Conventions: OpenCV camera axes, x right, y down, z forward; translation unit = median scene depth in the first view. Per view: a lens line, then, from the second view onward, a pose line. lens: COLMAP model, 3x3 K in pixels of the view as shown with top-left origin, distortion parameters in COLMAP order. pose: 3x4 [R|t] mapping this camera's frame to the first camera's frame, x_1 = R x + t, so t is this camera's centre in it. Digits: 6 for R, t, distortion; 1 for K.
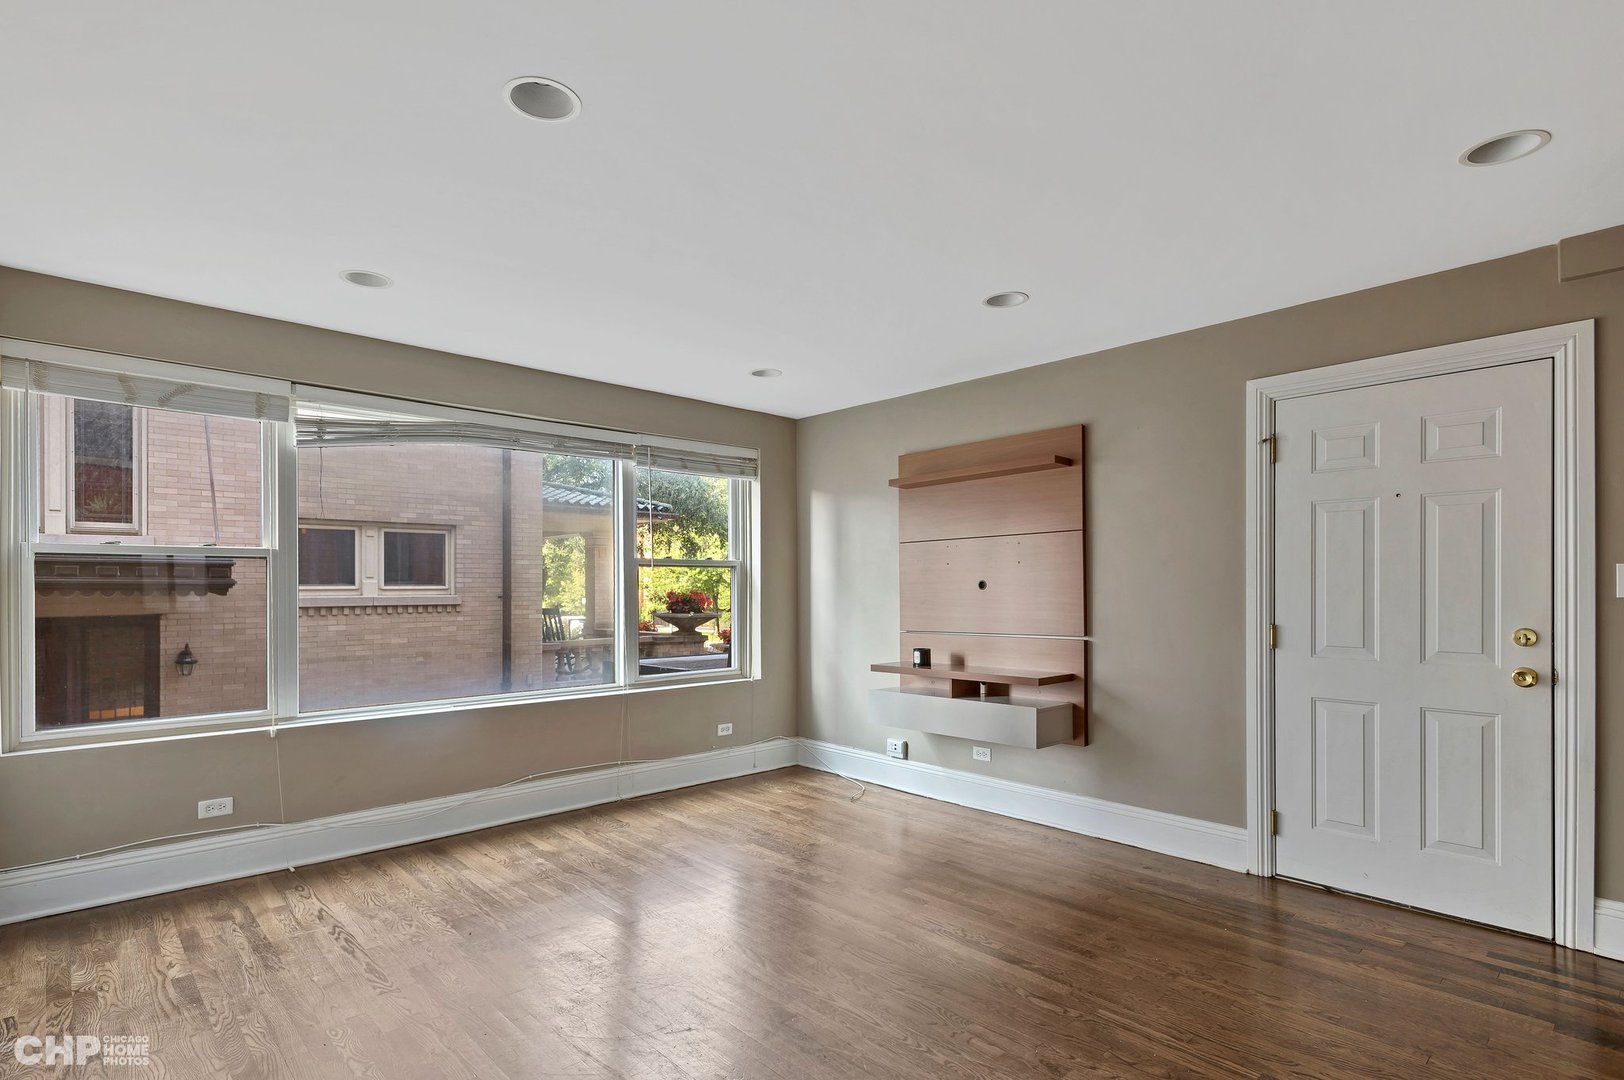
lens RADIAL K [[791.7, 0, 810.3], [0, 791.7, 600.5], [0, 0, 1]] dist [-0.000504, -0.000490]
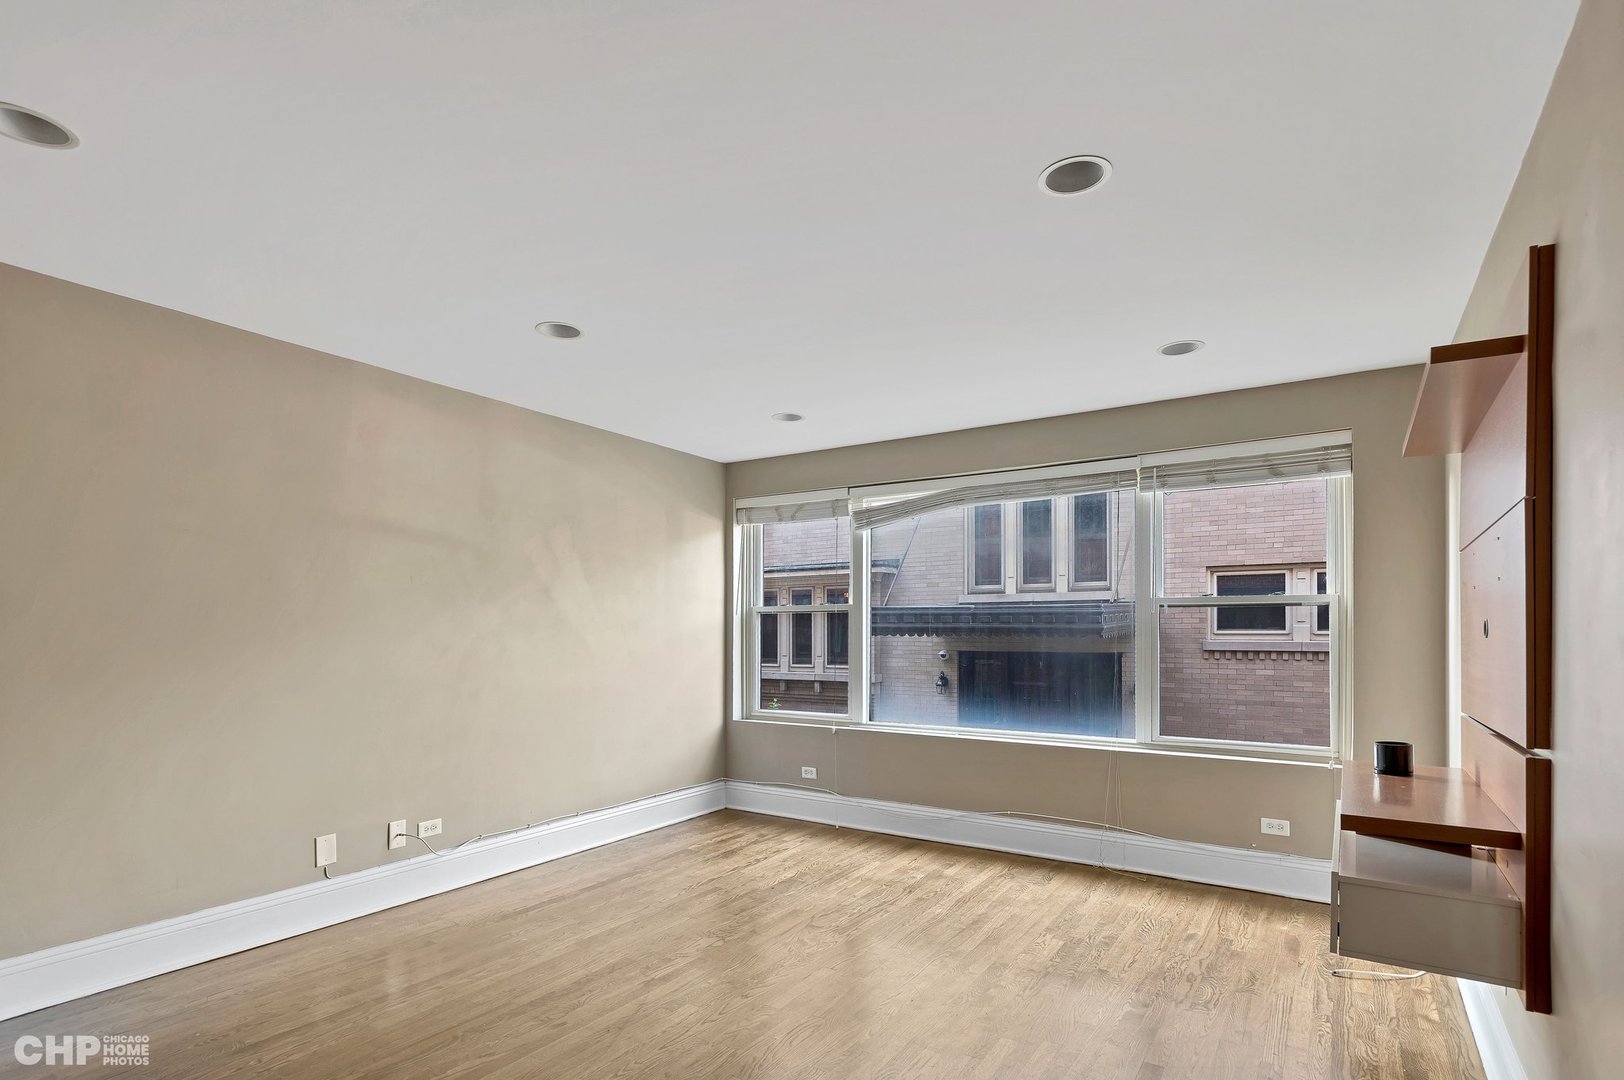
lens RADIAL K [[808.3, 0, 814.0], [0, 808.3, 629.7], [0, 0, 1]] dist [0.001310, -0.000072]
pose [[0.246272, -0.000246, -0.969201, 0.602018], [-0.018735, 0.999812, -0.005014, -0.008272], [0.969020, 0.019392, 0.246221, 0.470378]]
